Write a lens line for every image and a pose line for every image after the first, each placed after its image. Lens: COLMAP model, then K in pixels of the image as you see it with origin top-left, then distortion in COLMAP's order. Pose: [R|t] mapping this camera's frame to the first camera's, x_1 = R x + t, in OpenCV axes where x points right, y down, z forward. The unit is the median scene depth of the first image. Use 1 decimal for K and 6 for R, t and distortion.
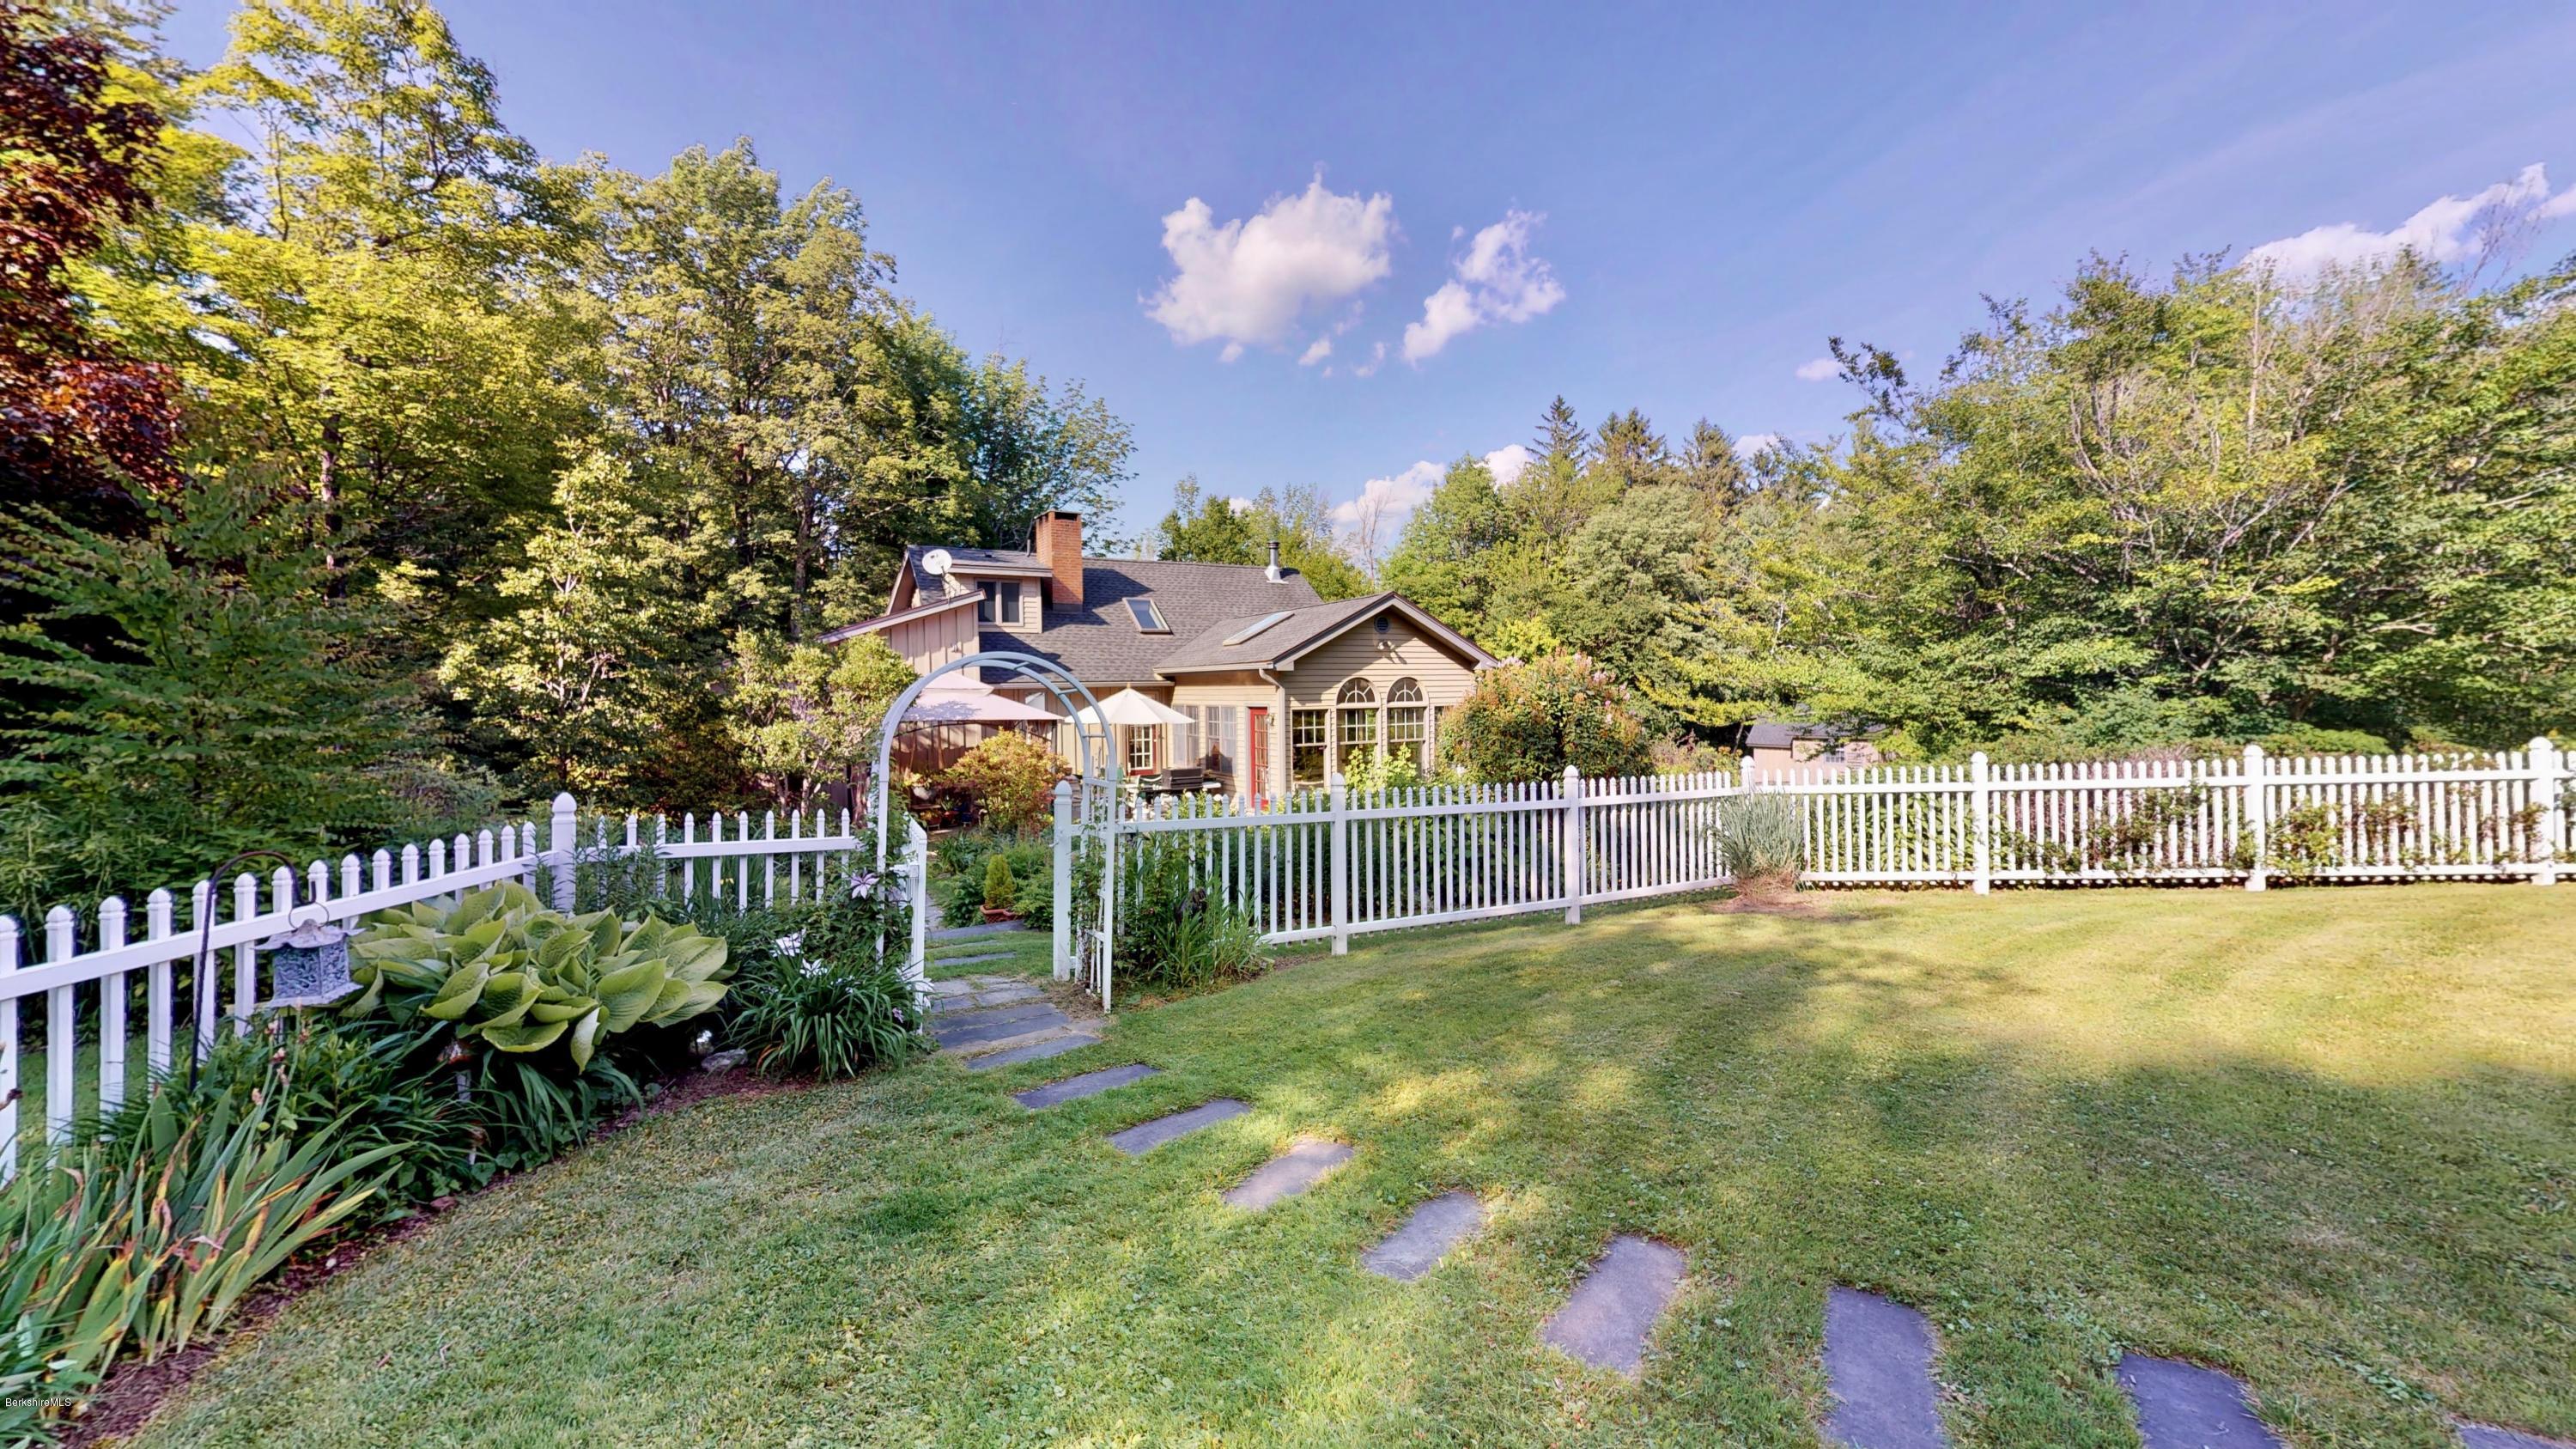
lens RADIAL K [[943.7, 0, 1288.8], [0, 943.7, 727.2], [0, 0, 1]] dist [0.000683, -0.000015]
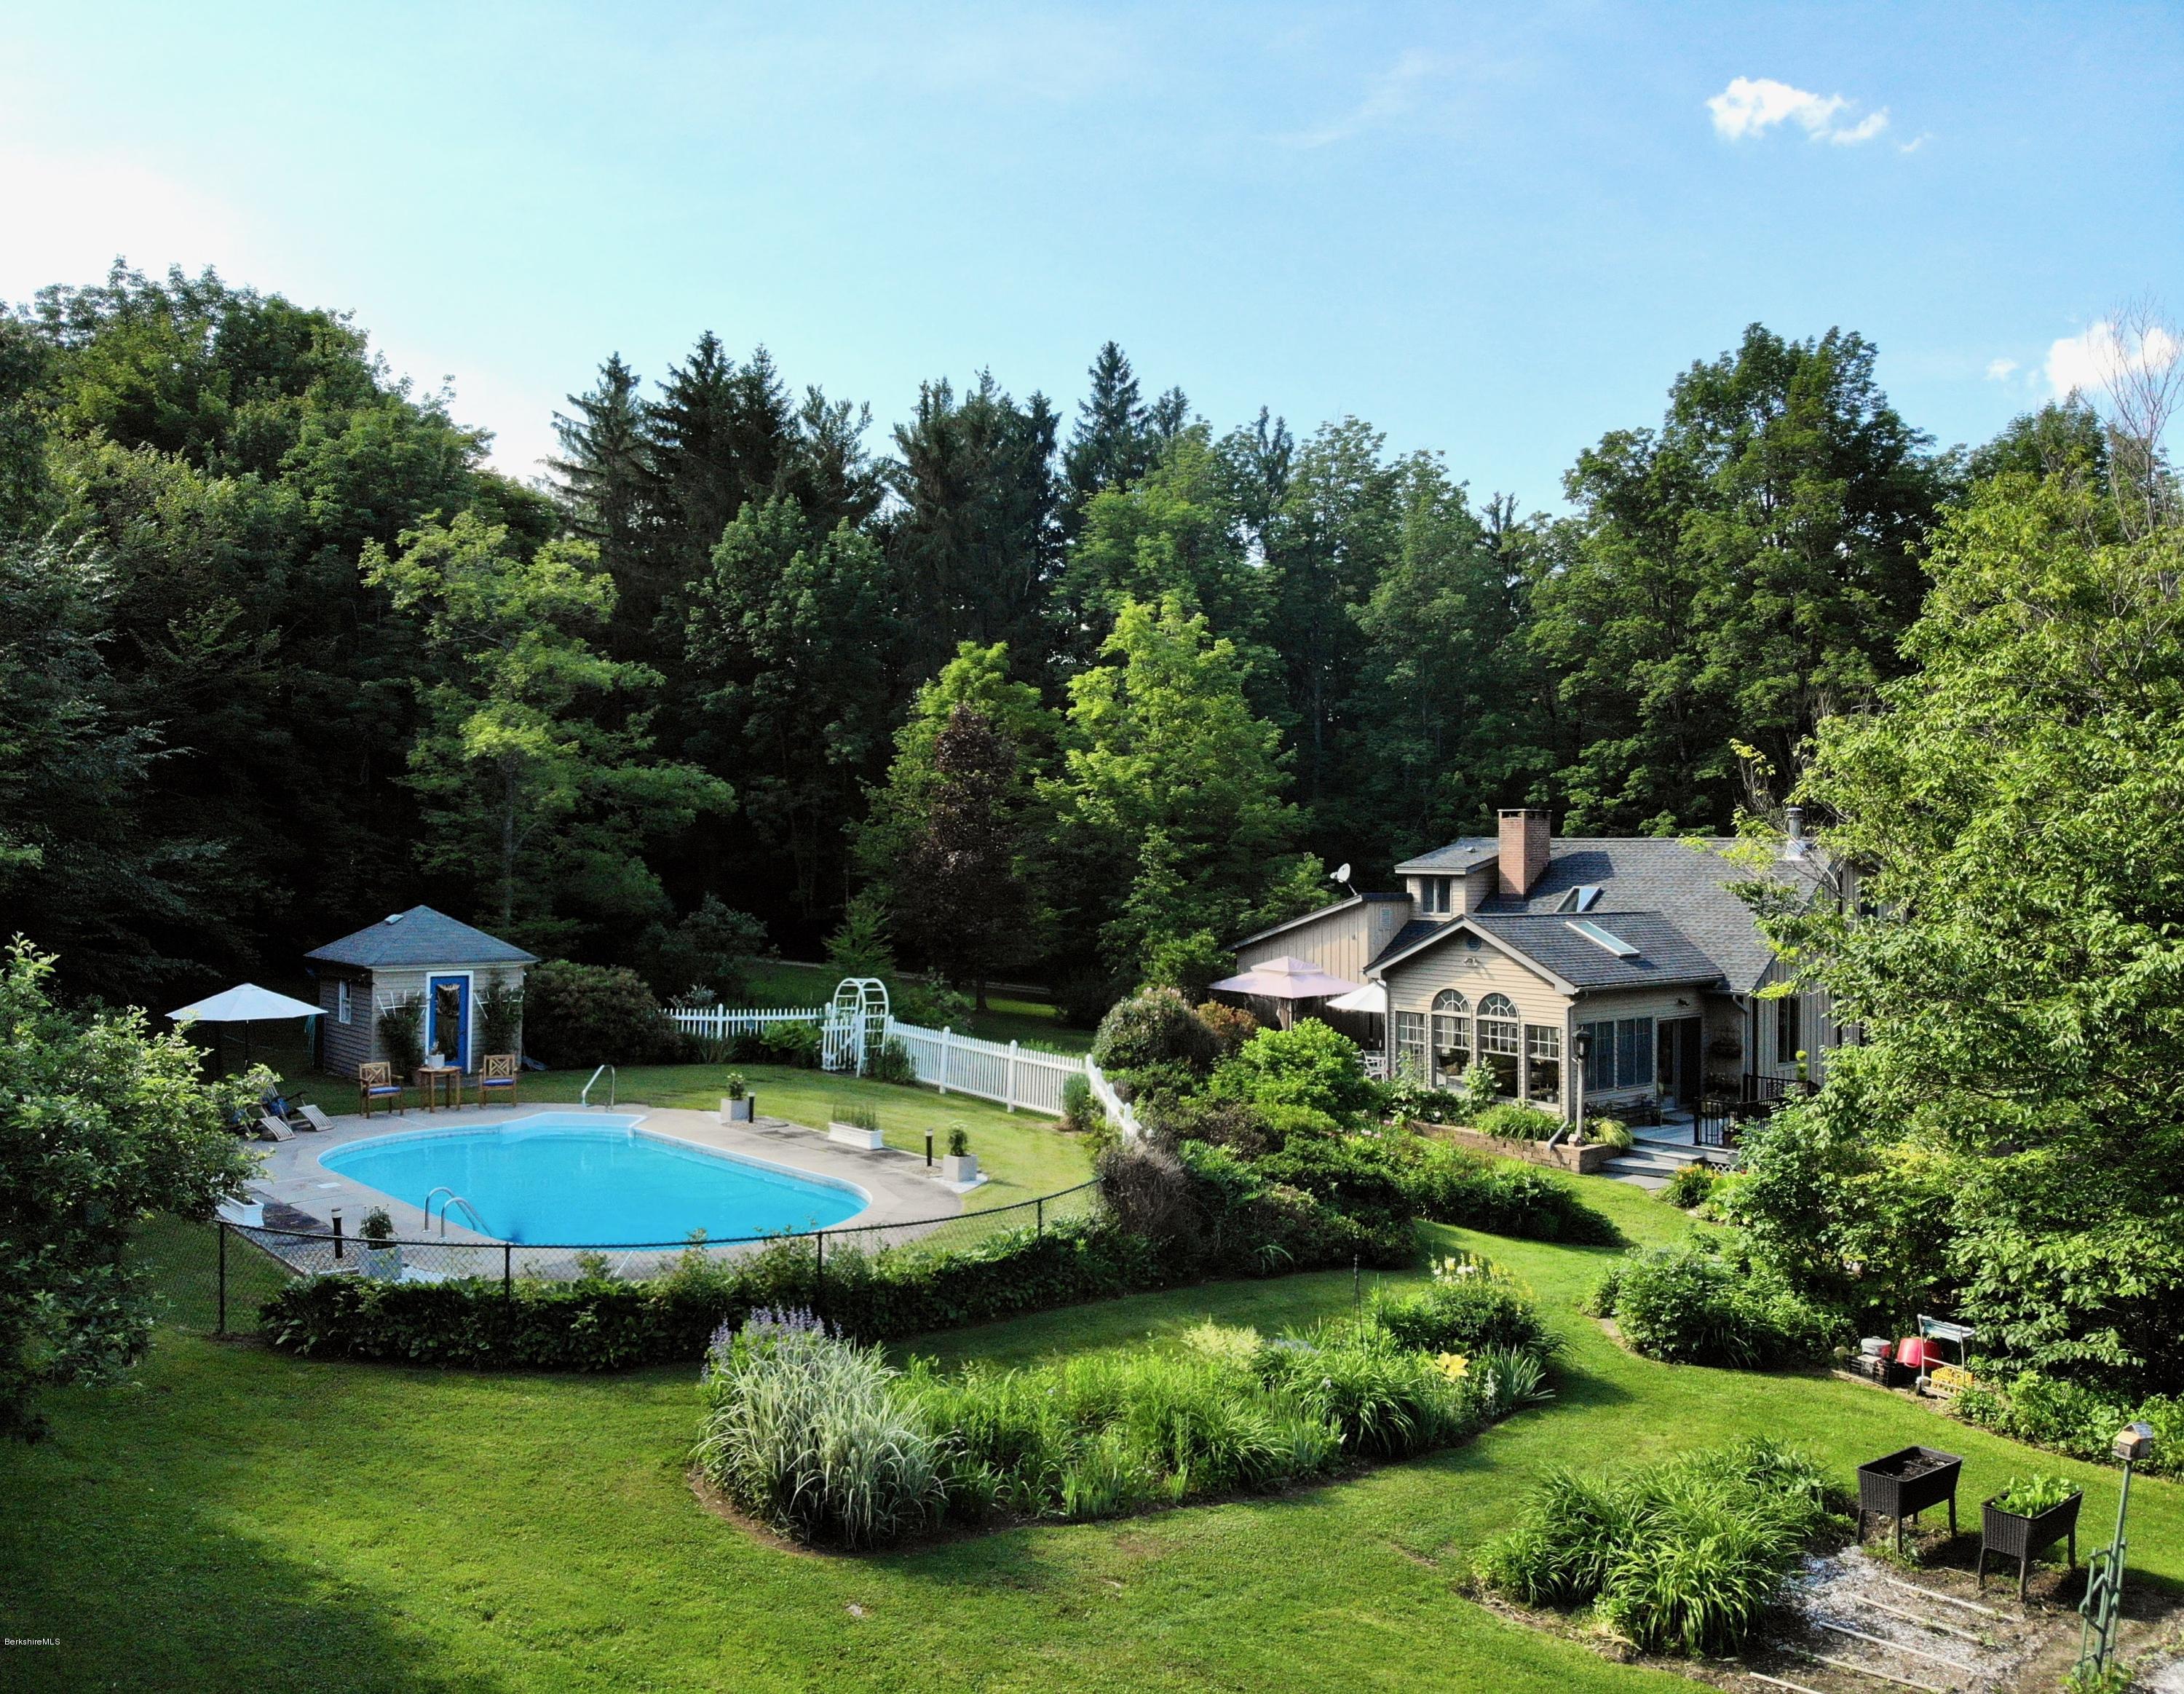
lens RADIAL K [[1718.9, 0, 1038.8], [0, 1718.9, 844.6], [0, 0, 1]] dist [0.221109, -0.597193]
pose [[0.162776, 0.014904, -0.986551, 2.642171], [-0.051383, 0.998657, 0.006609, -0.275226], [0.985324, 0.049616, 0.163323, 0.210438]]
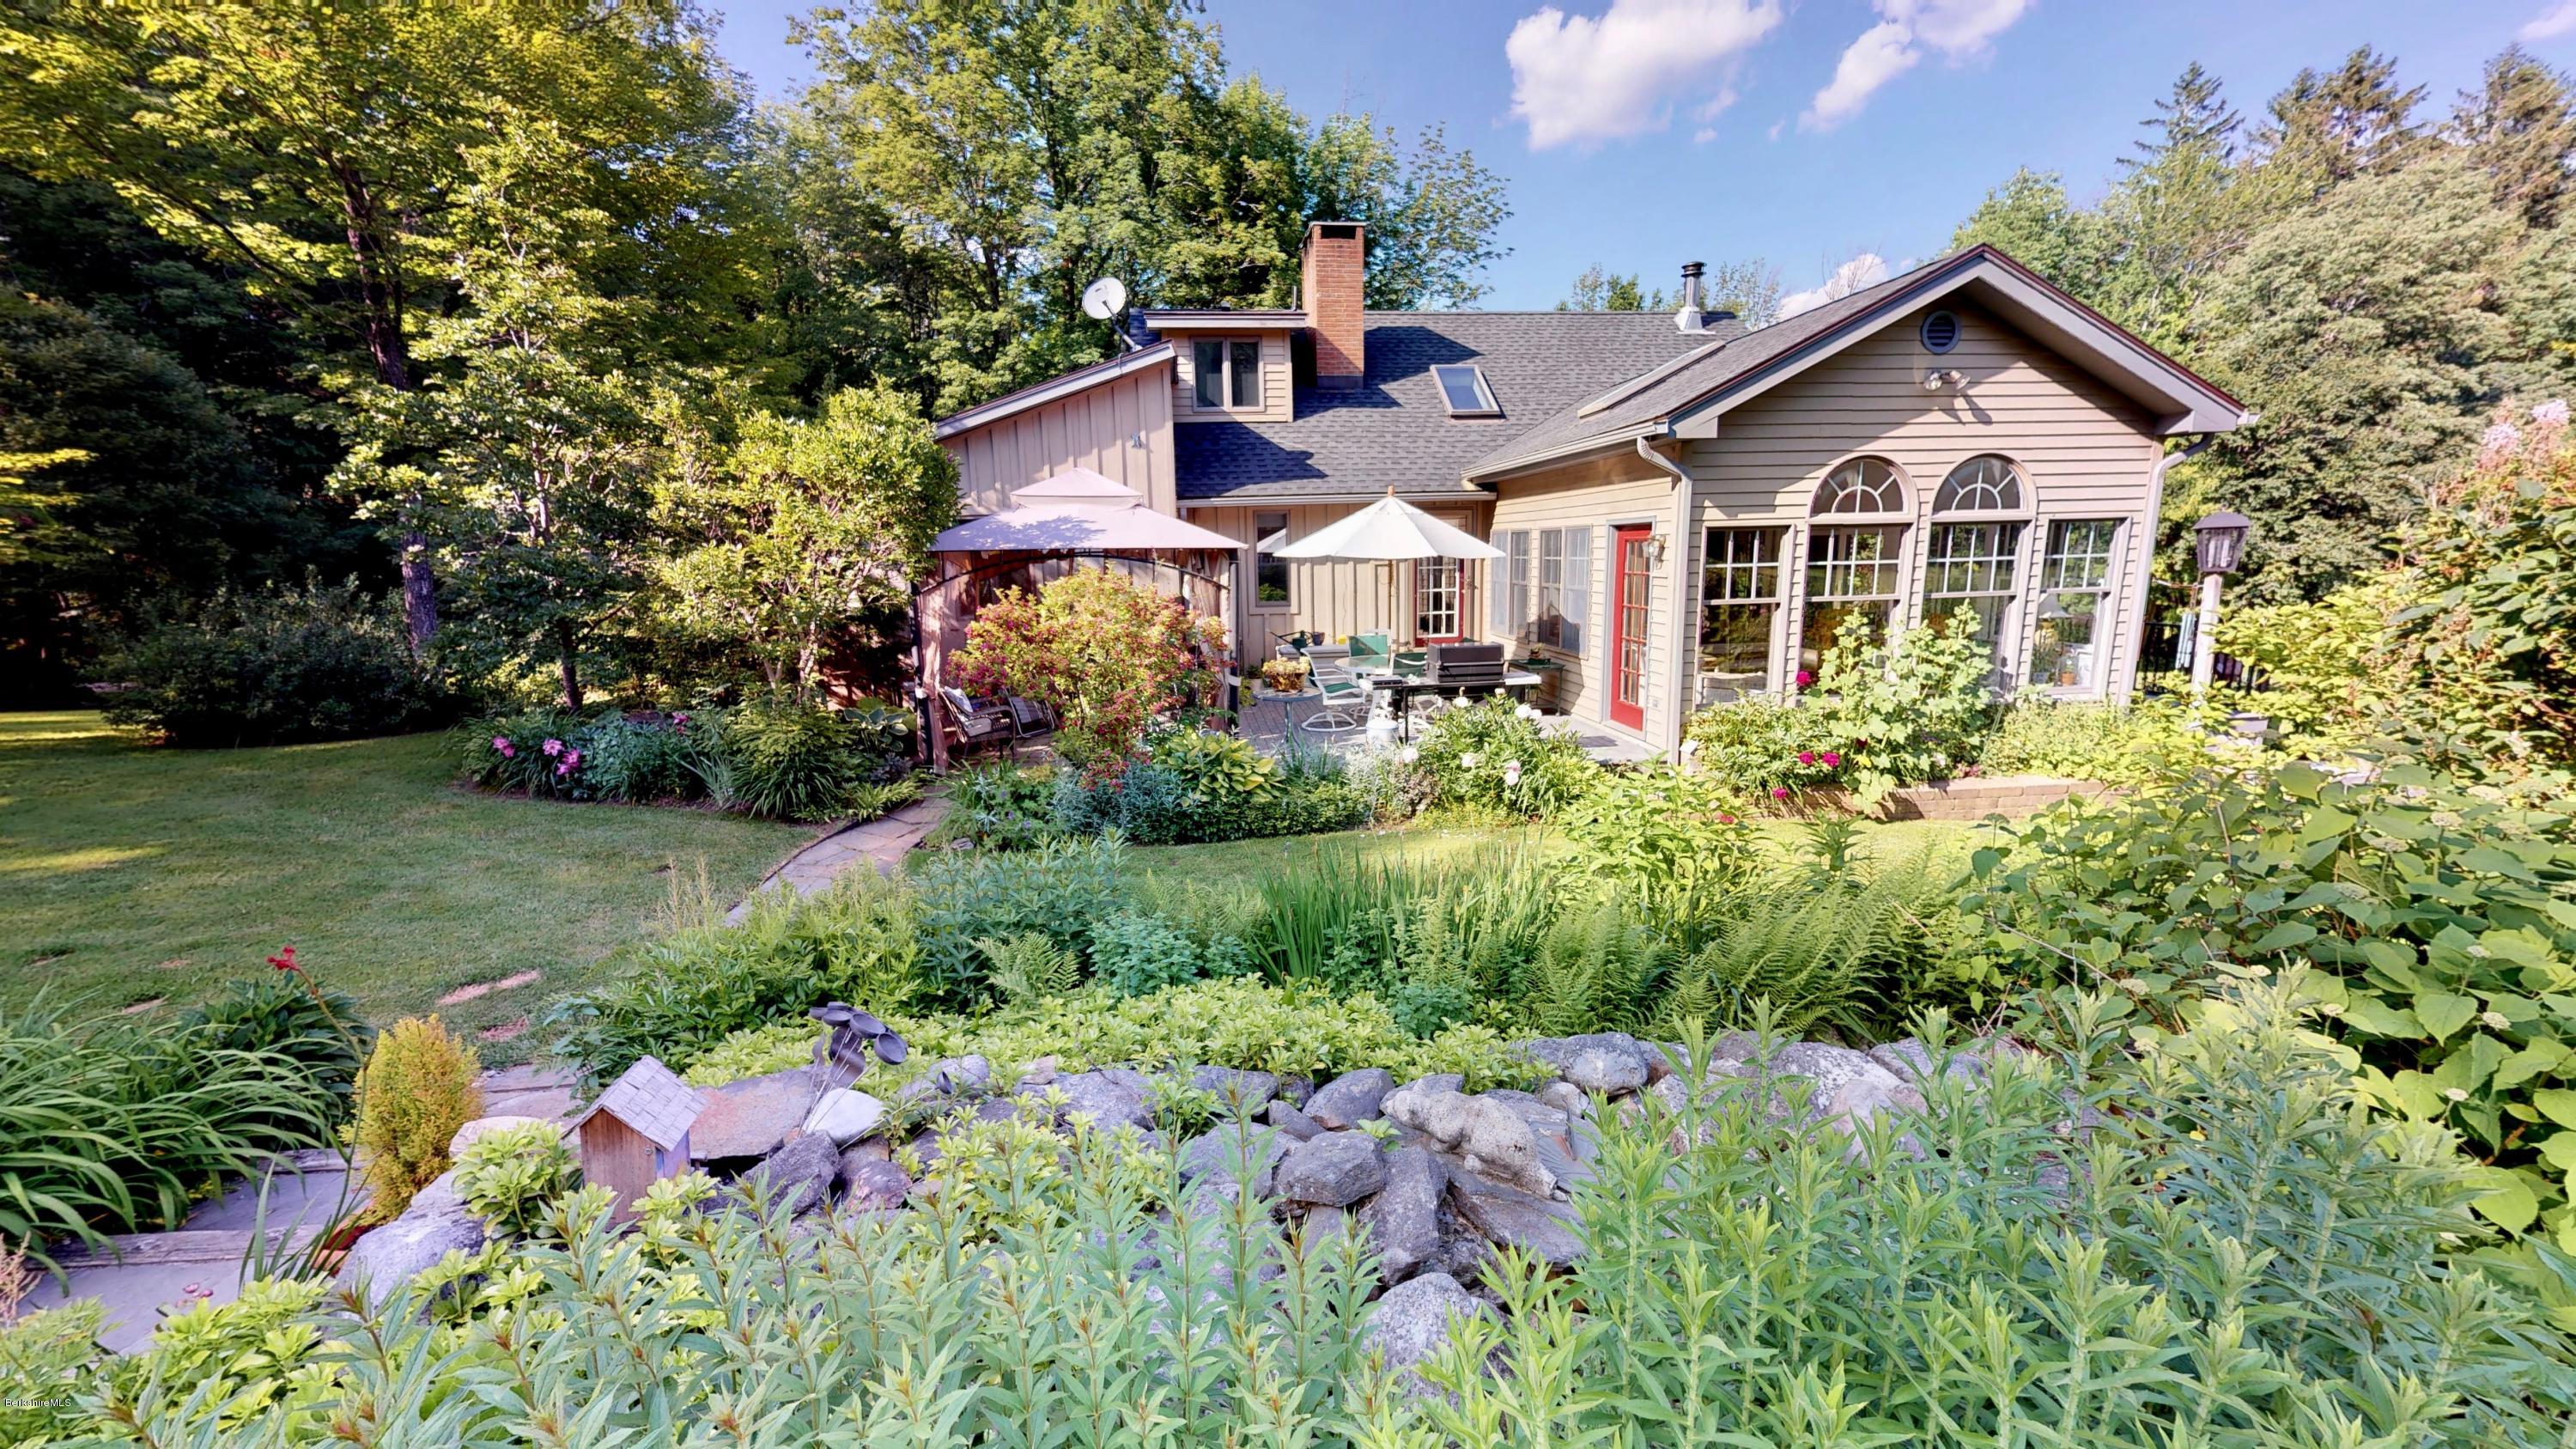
lens RADIAL K [[943.7, 0, 1288.8], [0, 943.7, 727.2], [0, 0, 1]] dist [0.000683, -0.000015]
pose [[0.918015, 0.064967, -0.391188, 0.003540], [-0.004248, 0.988043, 0.154122, 0.011157], [0.396523, -0.139825, 0.907314, 0.584170]]
